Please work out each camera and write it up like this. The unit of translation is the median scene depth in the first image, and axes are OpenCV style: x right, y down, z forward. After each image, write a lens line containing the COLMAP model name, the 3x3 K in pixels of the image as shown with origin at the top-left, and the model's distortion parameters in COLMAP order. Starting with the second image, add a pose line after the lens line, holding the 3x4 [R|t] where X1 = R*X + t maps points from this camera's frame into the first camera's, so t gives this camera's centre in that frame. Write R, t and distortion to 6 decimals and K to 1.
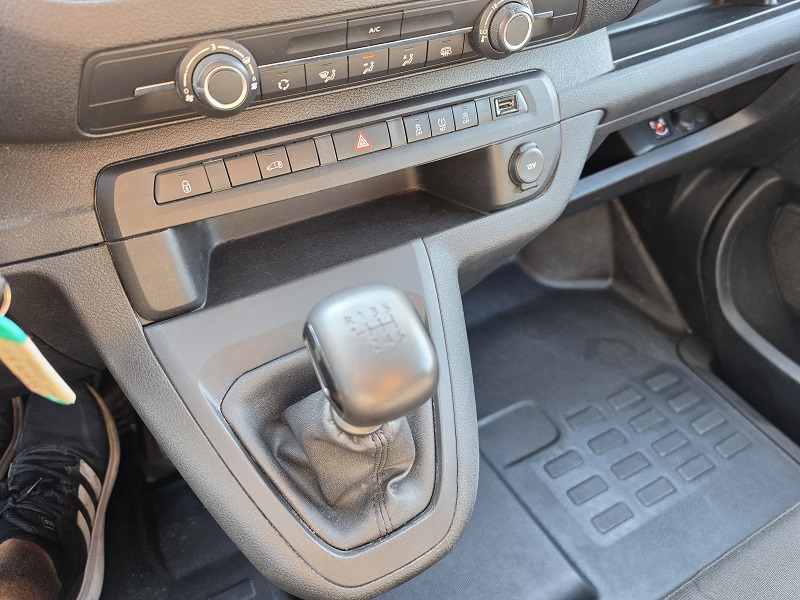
lens RADIAL K [[576.7, 0, 402.8], [0, 576.7, 303.5], [0, 0, 1]] dist [0.010100, -0.019488]
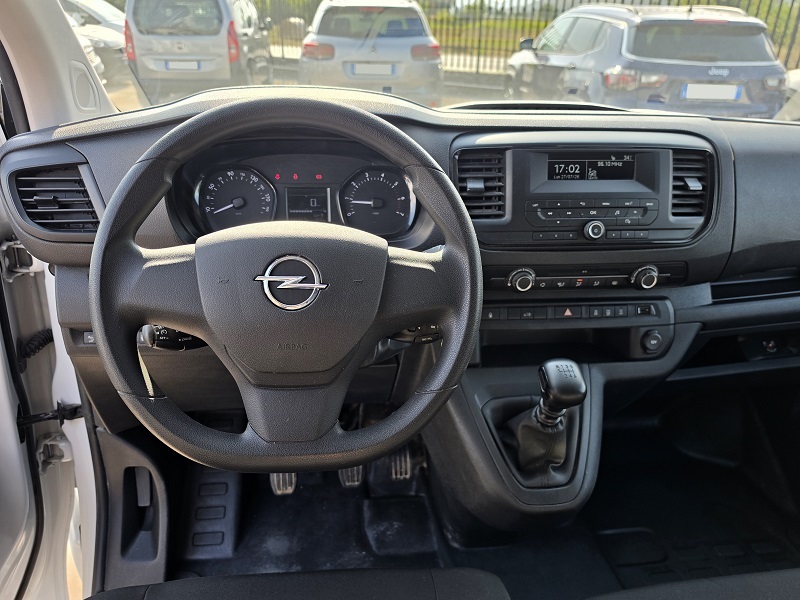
lens RADIAL K [[576.7, 0, 398.5], [0, 576.7, 301.4], [0, 0, 1]] dist [0.010100, -0.019488]
pose [[0.931633, 0.194335, -0.307073, -0.005629], [-0.272658, 0.932433, -0.237120, 0.329906], [0.240244, 0.304635, 0.921673, -1.044941]]
